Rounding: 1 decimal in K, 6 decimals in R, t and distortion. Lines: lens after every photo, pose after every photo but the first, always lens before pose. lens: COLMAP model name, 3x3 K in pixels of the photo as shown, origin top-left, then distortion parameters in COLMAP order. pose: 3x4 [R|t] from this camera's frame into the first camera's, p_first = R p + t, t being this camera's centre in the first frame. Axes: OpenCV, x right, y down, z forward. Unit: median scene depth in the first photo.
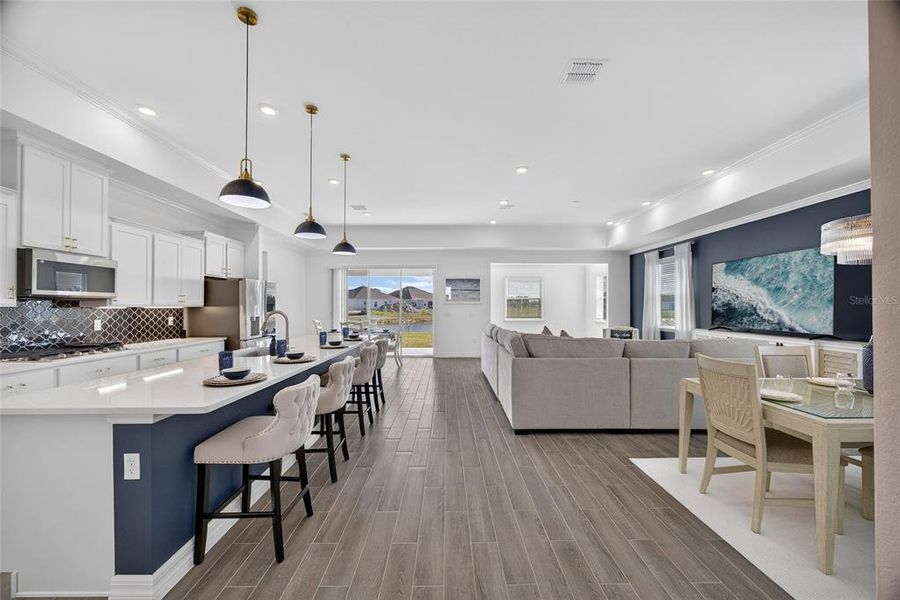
lens RADIAL K [[346.8, 0, 446.2], [0, 346.8, 302.0], [0, 0, 1]] dist [0.000069, 0.000048]
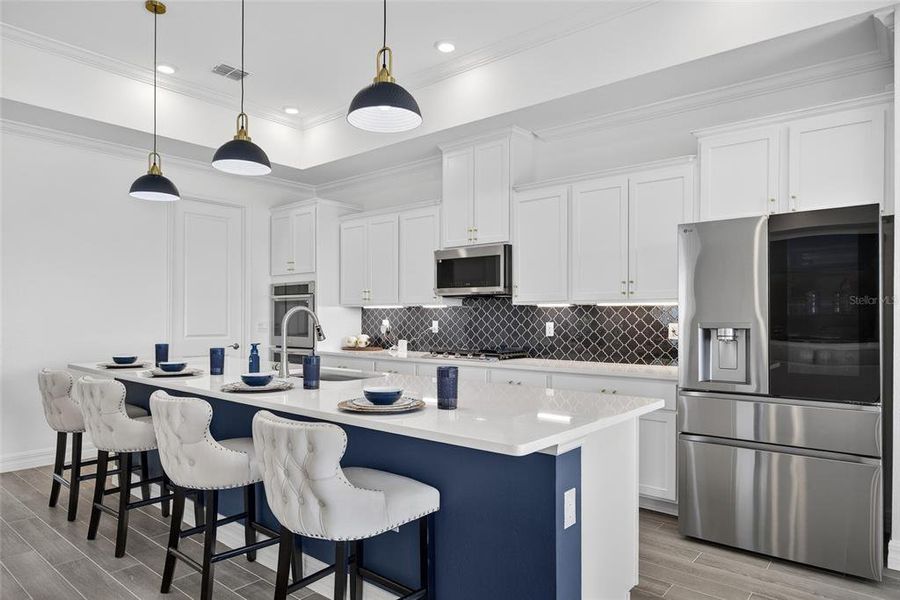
lens RADIAL K [[557.4, 0, 461.1], [0, 557.4, 315.6], [0, 0, 1]] dist [-0.004614, -0.000569]
pose [[-0.639183, -0.000929, -0.769054, 0.042661], [0.006774, 0.999954, -0.006838, 0.034313], [0.769024, -0.009581, -0.639148, 1.269863]]
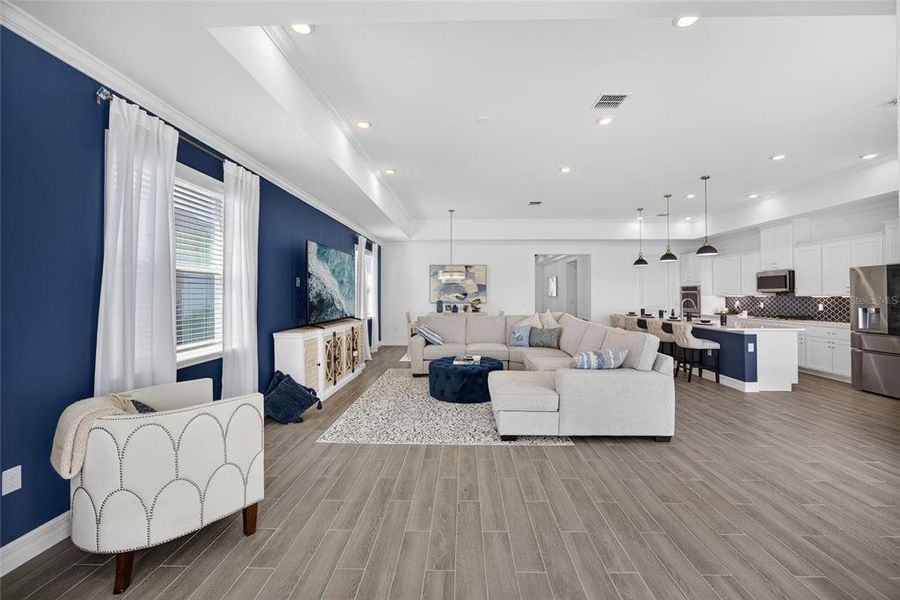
lens RADIAL K [[353.4, 0, 464.4], [0, 353.4, 289.6], [0, 0, 1]] dist [-0.001577, -0.000097]
pose [[-0.999869, 0.001422, 0.016113, 0.515056], [0.001017, 0.999683, -0.025145, 0.017435], [-0.016144, -0.025125, -0.999554, 2.108703]]
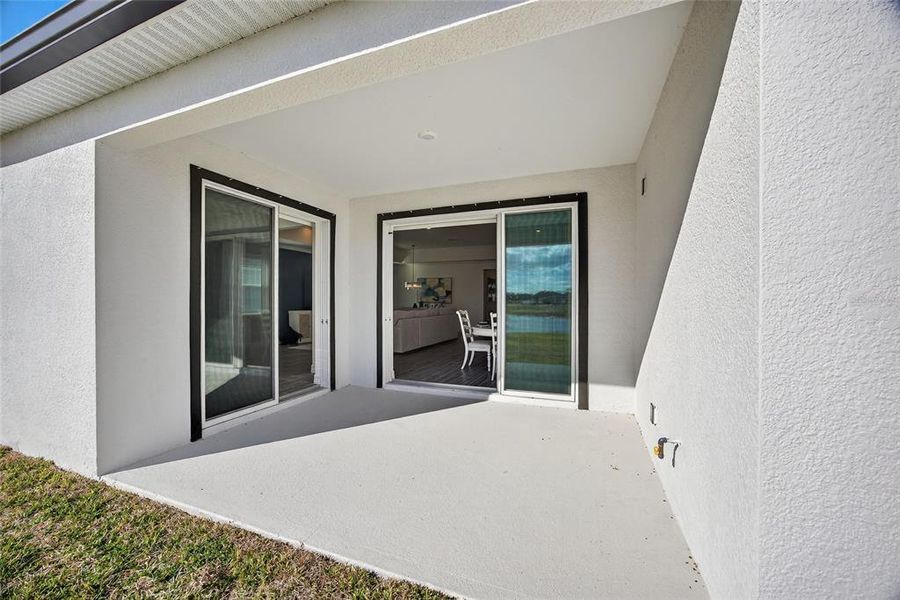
lens RADIAL K [[352.0, 0, 455.5], [0, 352.0, 301.5], [0, 0, 1]] dist [0.000711, 0.000210]
pose [[-0.933533, -0.001527, 0.358487, -0.647923], [-0.005854, 0.999923, -0.010983, 0.061143], [-0.358443, -0.012352, -0.933470, 2.835821]]
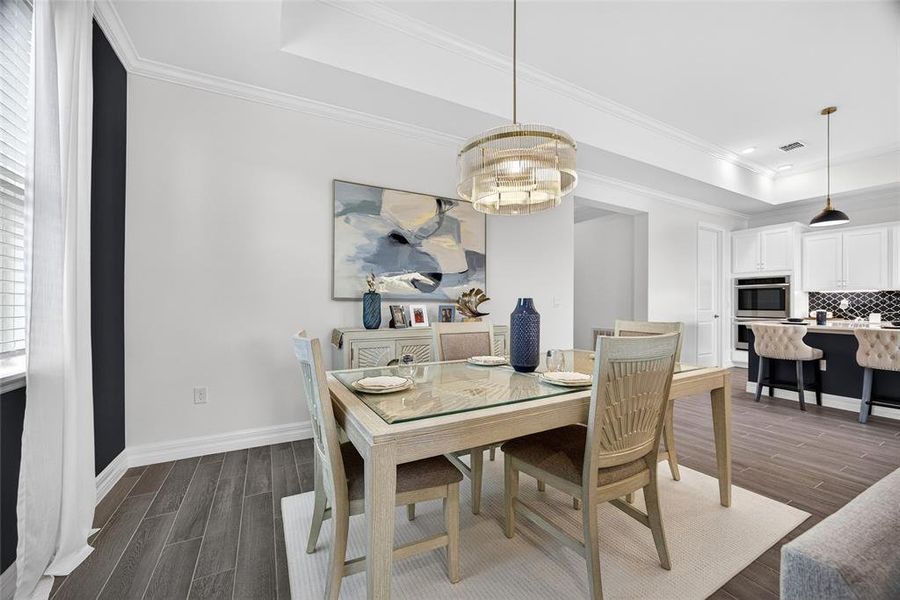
lens RADIAL K [[352.0, 0, 455.5], [0, 352.0, 301.5], [0, 0, 1]] dist [0.000711, 0.000210]
pose [[-0.878958, -0.007224, -0.476845, 0.845949], [0.001186, 0.999849, -0.017333, 0.057113], [0.476898, -0.015800, -0.878817, 0.780565]]
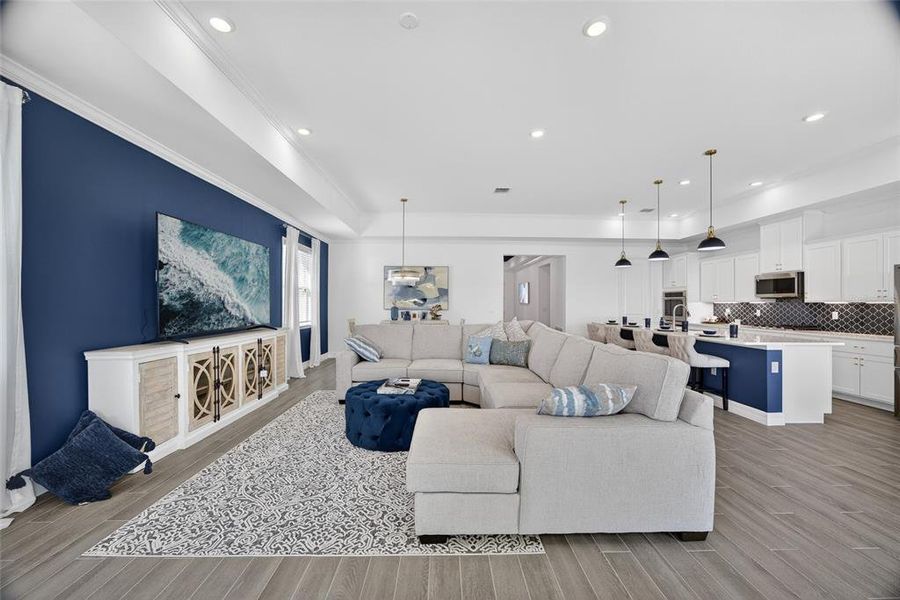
lens RADIAL K [[340.3, 0, 455.6], [0, 340.3, 302.6], [0, 0, 1]] dist [-0.002685, -0.000135]
pose [[-0.999712, -0.003532, -0.023730, 0.428825], [-0.003247, 0.999922, -0.012034, 0.027993], [0.023770, -0.011954, -0.999646, 1.812315]]
